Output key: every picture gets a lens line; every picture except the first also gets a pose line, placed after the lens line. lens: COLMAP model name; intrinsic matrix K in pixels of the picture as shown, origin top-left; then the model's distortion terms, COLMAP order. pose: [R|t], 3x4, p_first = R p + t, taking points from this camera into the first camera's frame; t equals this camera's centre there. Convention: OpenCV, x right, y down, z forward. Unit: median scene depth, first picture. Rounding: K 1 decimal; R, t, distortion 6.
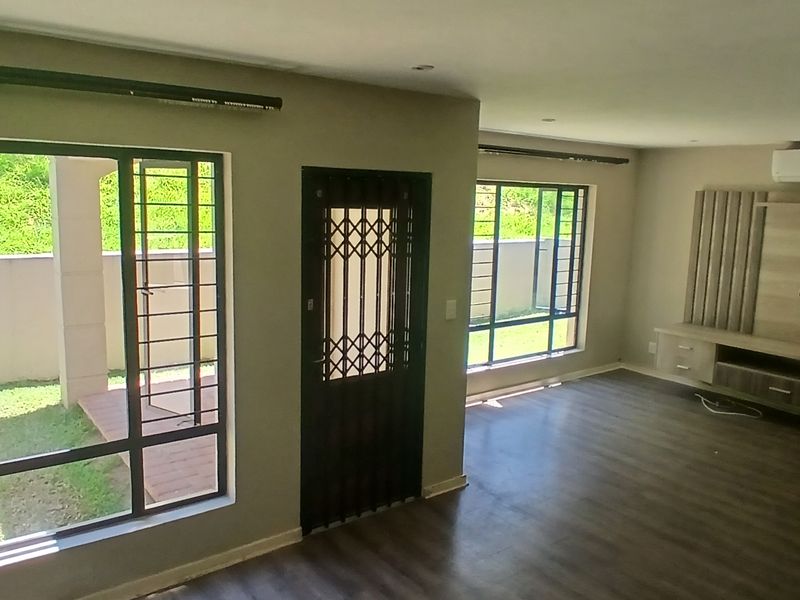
lens RADIAL K [[639.9, 0, 400.0], [0, 639.9, 300.0], [0, 0, 1]] dist [-0.066431, -0.000810]
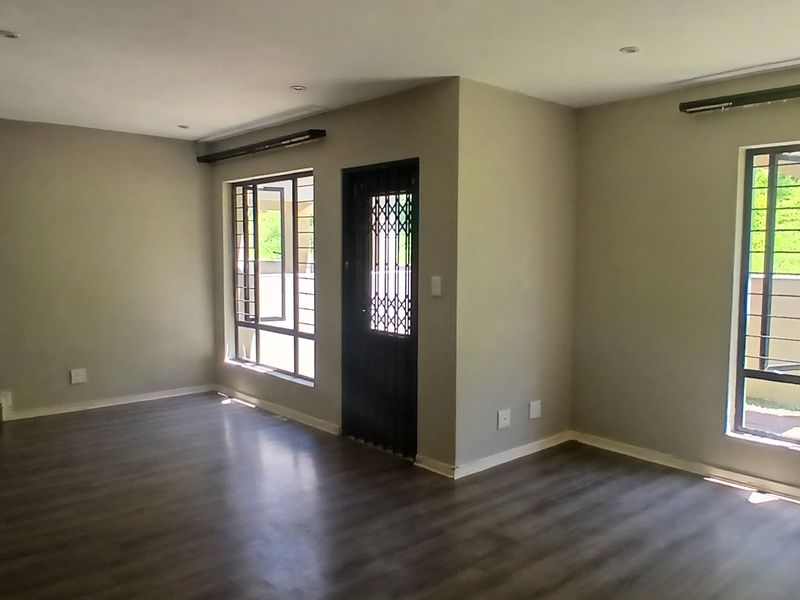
lens RADIAL K [[639.9, 0, 400.0], [0, 639.9, 300.0], [0, 0, 1]] dist [-0.066431, -0.000810]
pose [[0.048984, 0.049606, -0.997567, 1.178408], [-0.158854, 0.986440, 0.041252, 0.004575], [0.986086, 0.156447, 0.056200, 0.956841]]
